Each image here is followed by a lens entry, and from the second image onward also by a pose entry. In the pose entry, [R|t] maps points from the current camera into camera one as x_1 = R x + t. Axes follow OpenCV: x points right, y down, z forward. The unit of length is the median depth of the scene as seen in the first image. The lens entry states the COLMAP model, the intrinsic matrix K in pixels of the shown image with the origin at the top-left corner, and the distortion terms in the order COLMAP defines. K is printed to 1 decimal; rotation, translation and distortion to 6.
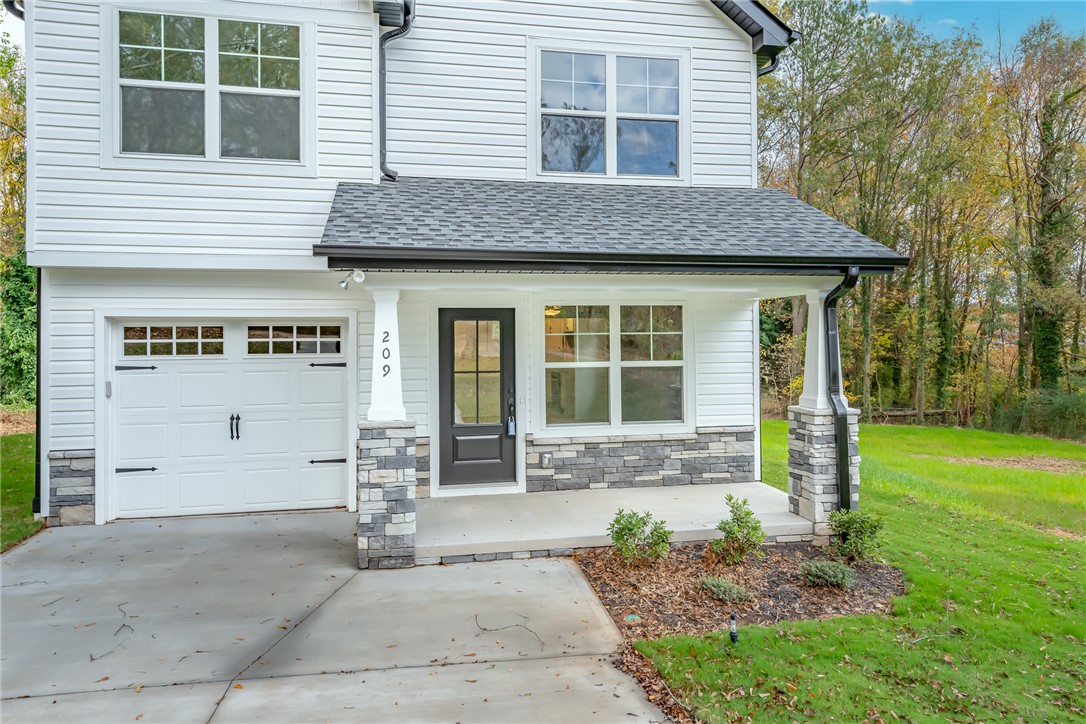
lens RADIAL K [[768.9, 0, 543.6], [0, 768.9, 342.3], [0, 0, 1]] dist [0.040030, -0.005381]
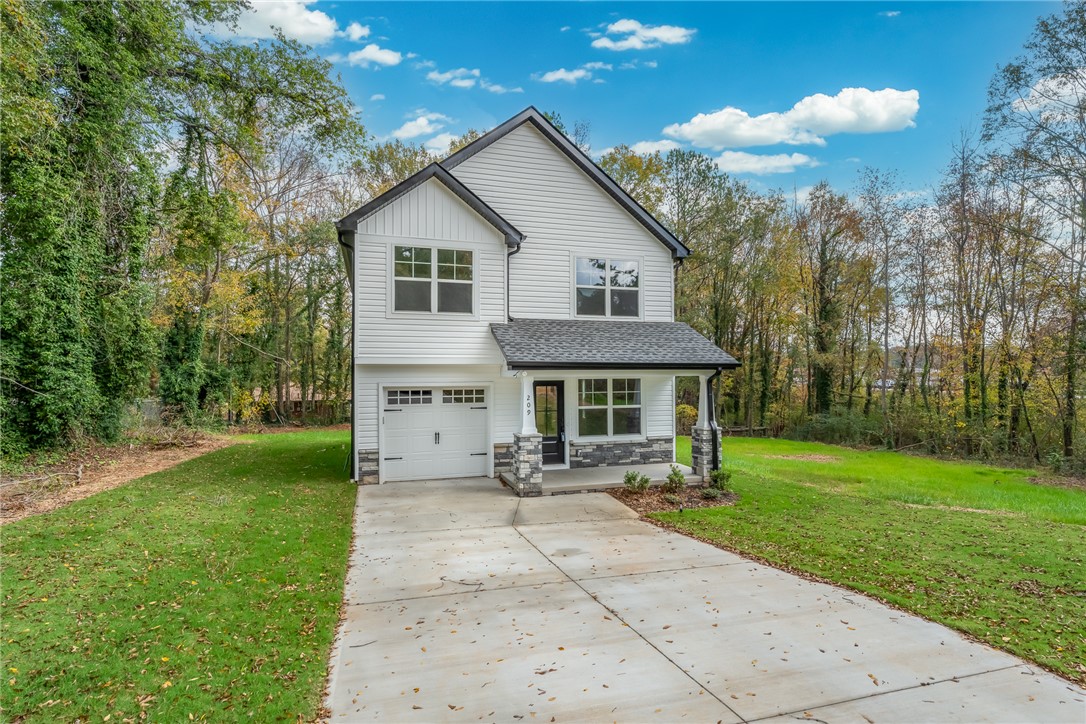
lens RADIAL K [[660.3, 0, 539.4], [0, 660.3, 362.6], [0, 0, 1]] dist [0.026643, 0.000219]
pose [[0.990452, 0.005983, 0.137731, -0.368170], [-0.004068, 0.999891, -0.014187, -0.070253], [-0.137801, 0.013491, 0.990368, -0.804802]]
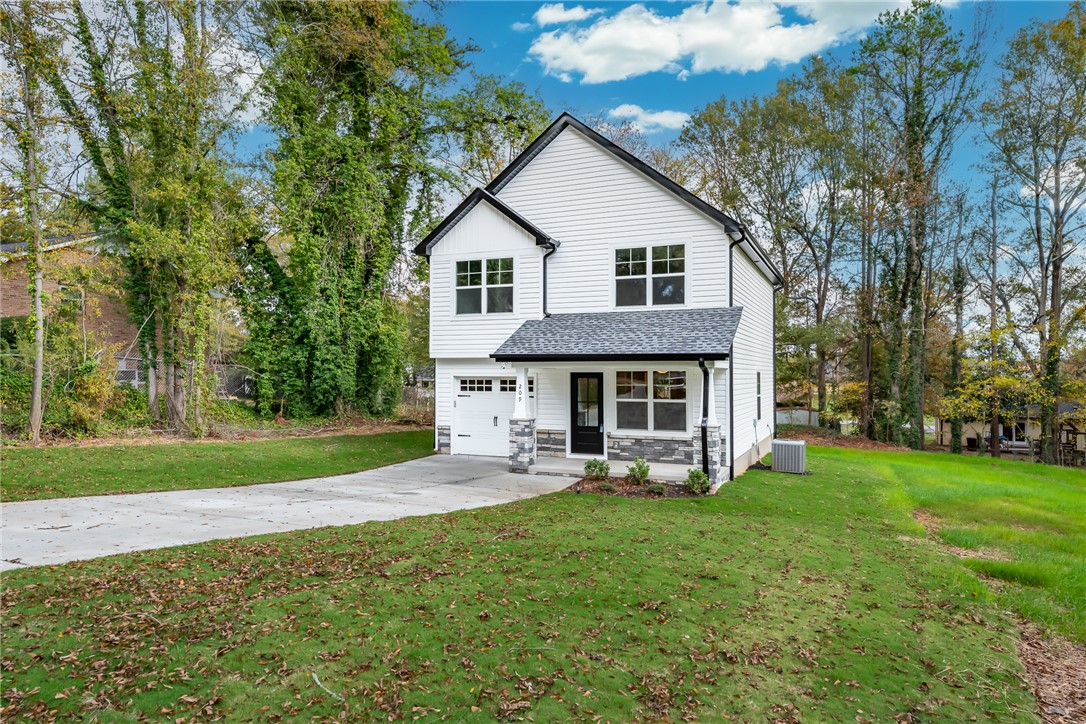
lens RADIAL K [[632.3, 0, 543.1], [0, 632.3, 359.6], [0, 0, 1]] dist [0.007577, 0.000191]
pose [[0.815743, -0.002145, -0.578410, 0.871502], [0.000162, 0.999994, -0.003479, -0.077065], [0.578414, 0.002744, 0.815739, -0.538726]]
